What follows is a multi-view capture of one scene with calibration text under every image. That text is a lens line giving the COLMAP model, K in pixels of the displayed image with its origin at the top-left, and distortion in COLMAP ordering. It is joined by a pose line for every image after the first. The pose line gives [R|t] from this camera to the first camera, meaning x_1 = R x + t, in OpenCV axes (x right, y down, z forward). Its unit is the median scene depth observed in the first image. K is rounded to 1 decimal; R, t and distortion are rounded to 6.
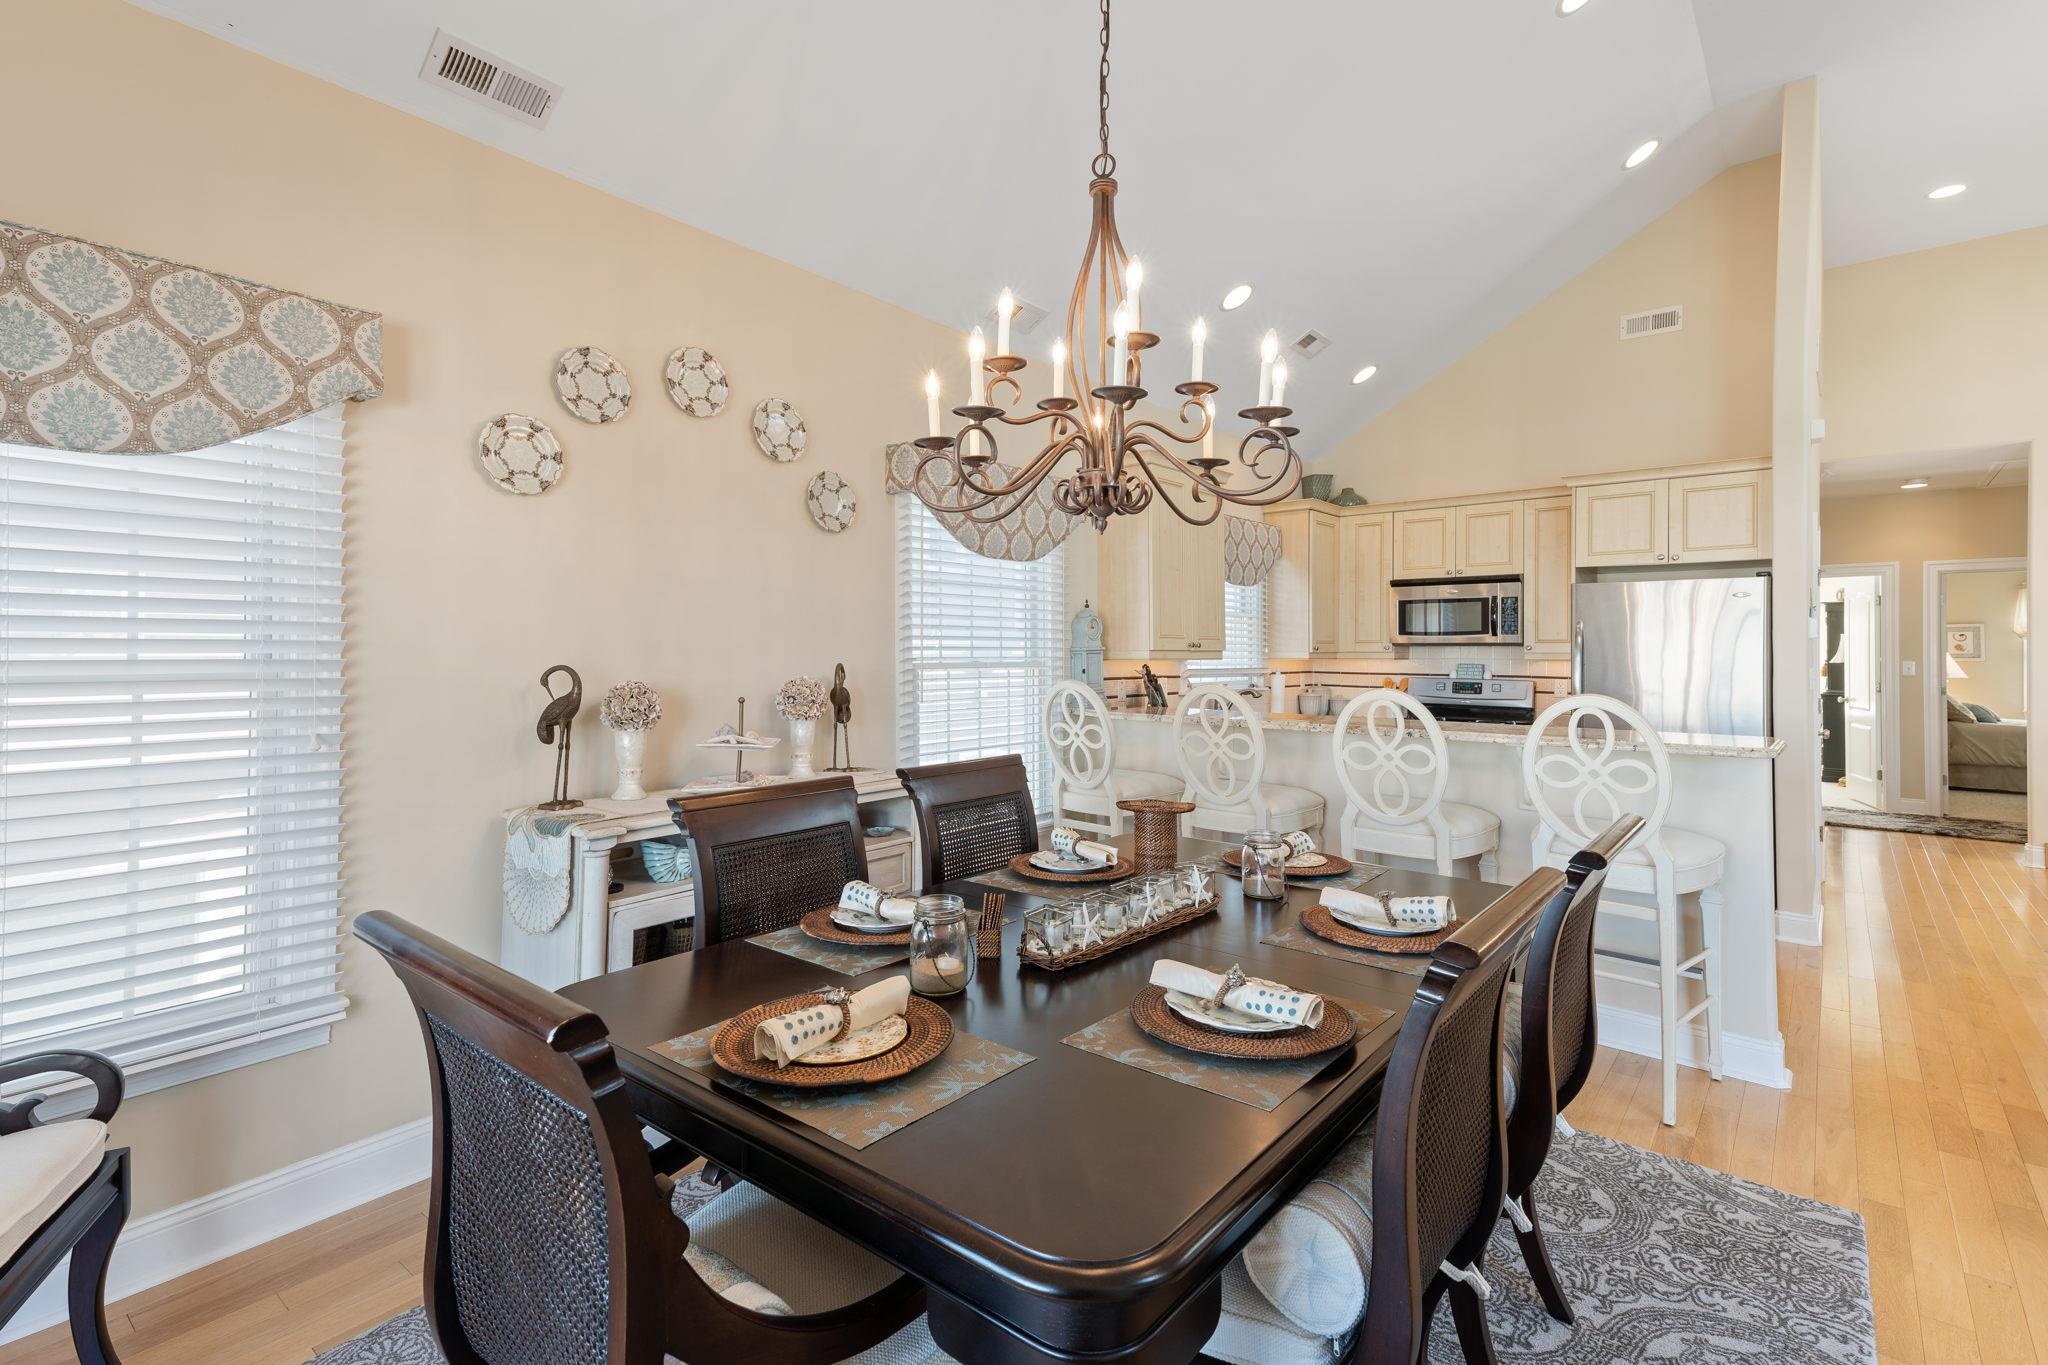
lens RADIAL K [[960.9, 0, 1019.3], [0, 960.9, 645.7], [0, 0, 1]] dist [0.054832, -0.000606]
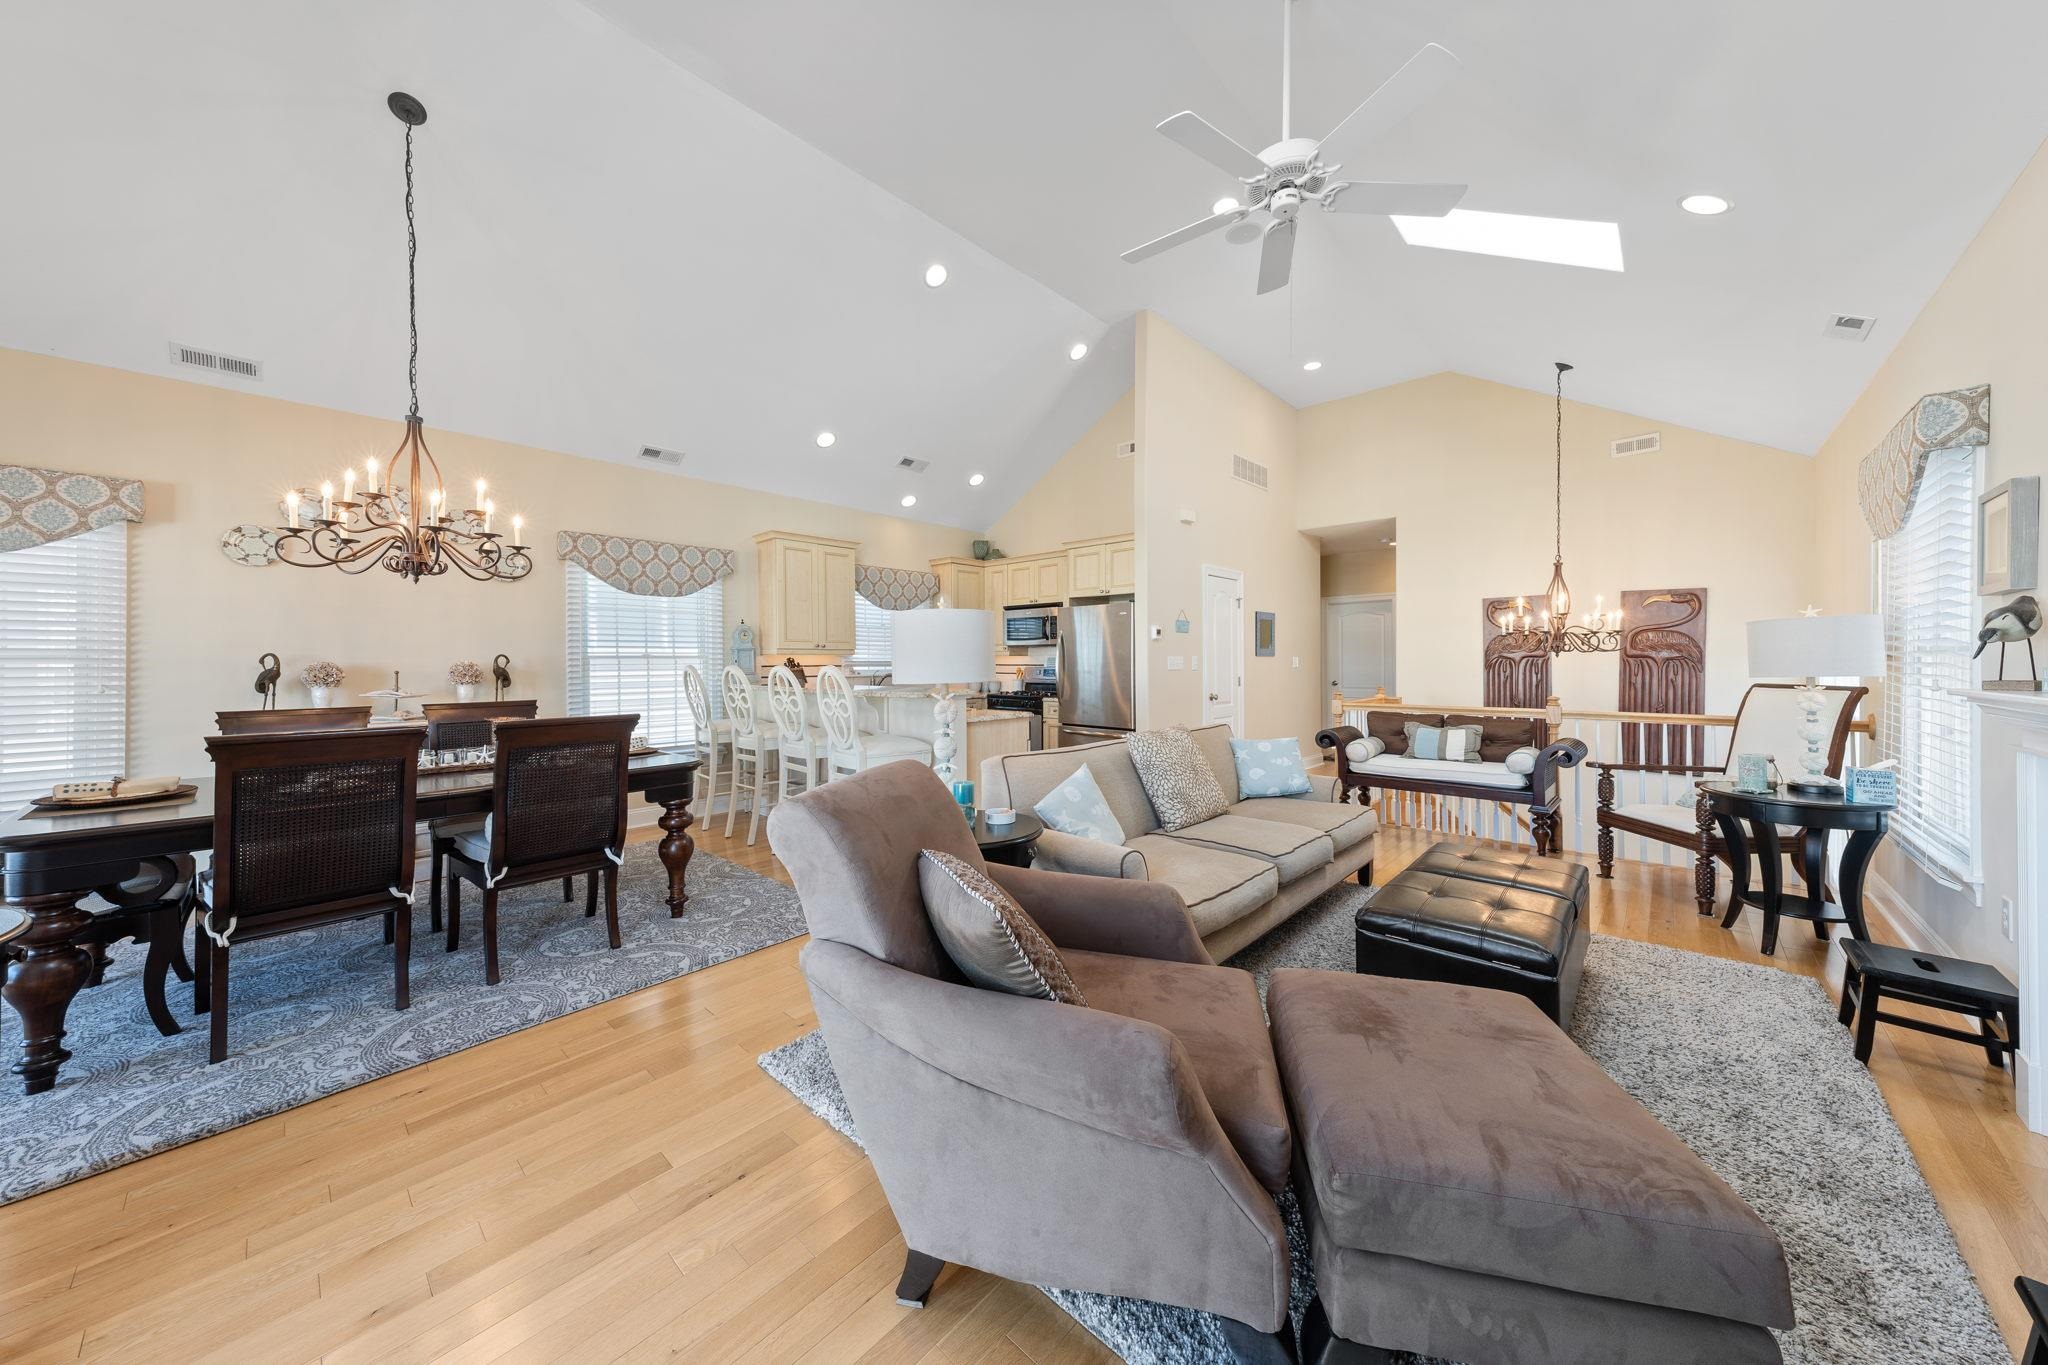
lens RADIAL K [[686.3, 0, 1019.9], [0, 686.3, 662.8], [0, 0, 1]] dist [0.021420, -0.000144]
pose [[0.998408, -0.005550, -0.056135, 0.528947], [0.006152, 0.999925, 0.010556, 0.016039], [0.056072, -0.010884, 0.998367, -0.155958]]
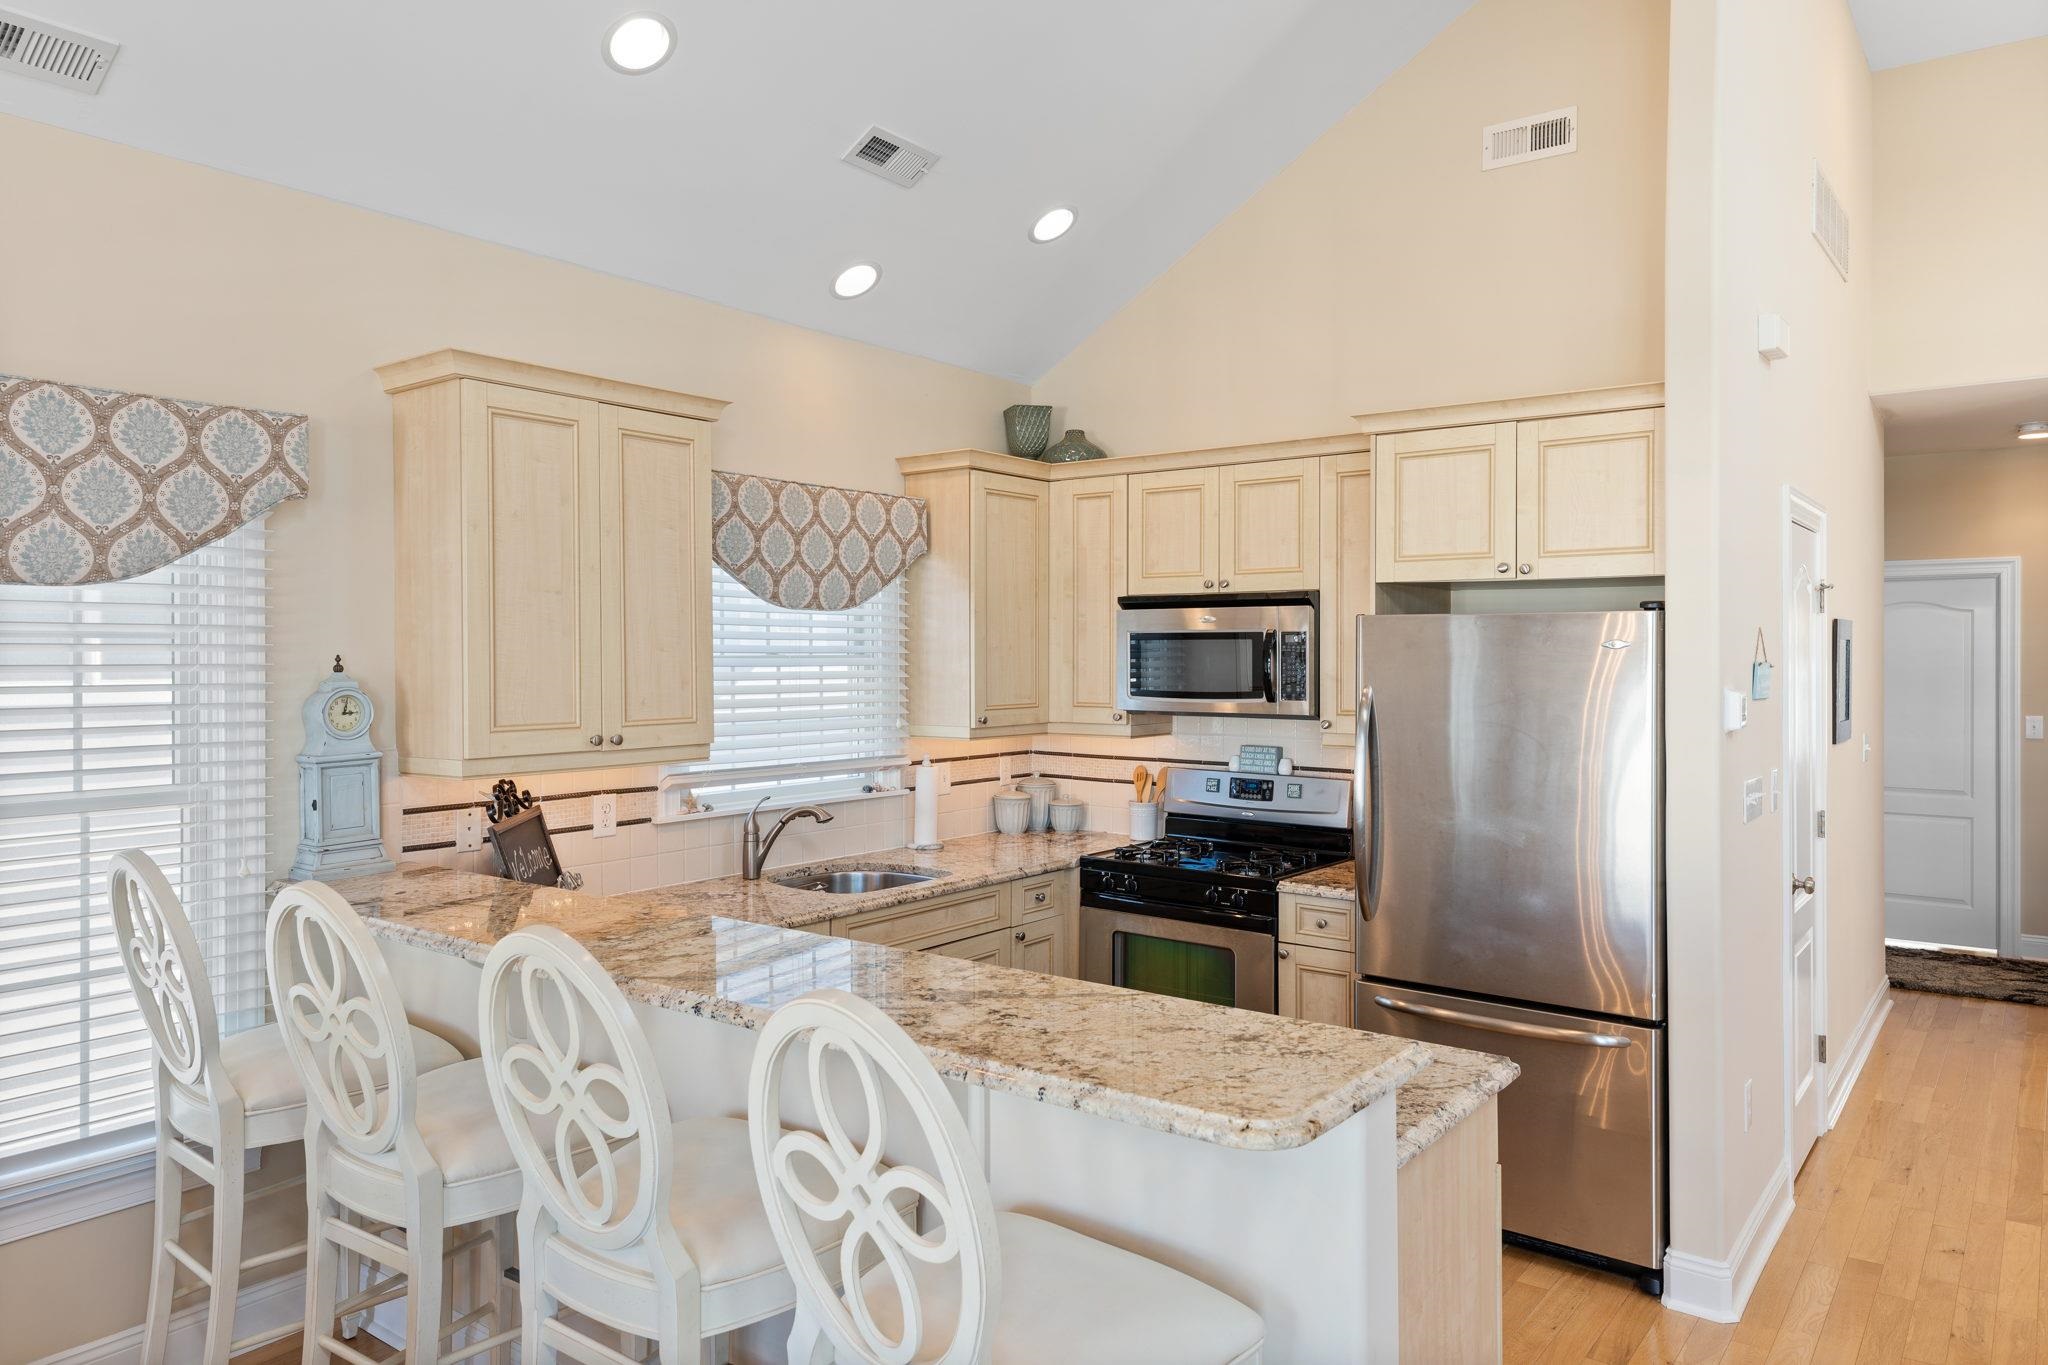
lens RADIAL K [[1368.4, 0, 1020.6], [0, 1368.4, 664.7], [0, 0, 1]] dist [0.022208, -0.001536]
pose [[0.999039, -0.003001, 0.043730, 0.326332], [0.002448, 0.999916, 0.012694, -0.043288], [-0.043765, -0.012575, 0.998963, 0.242184]]
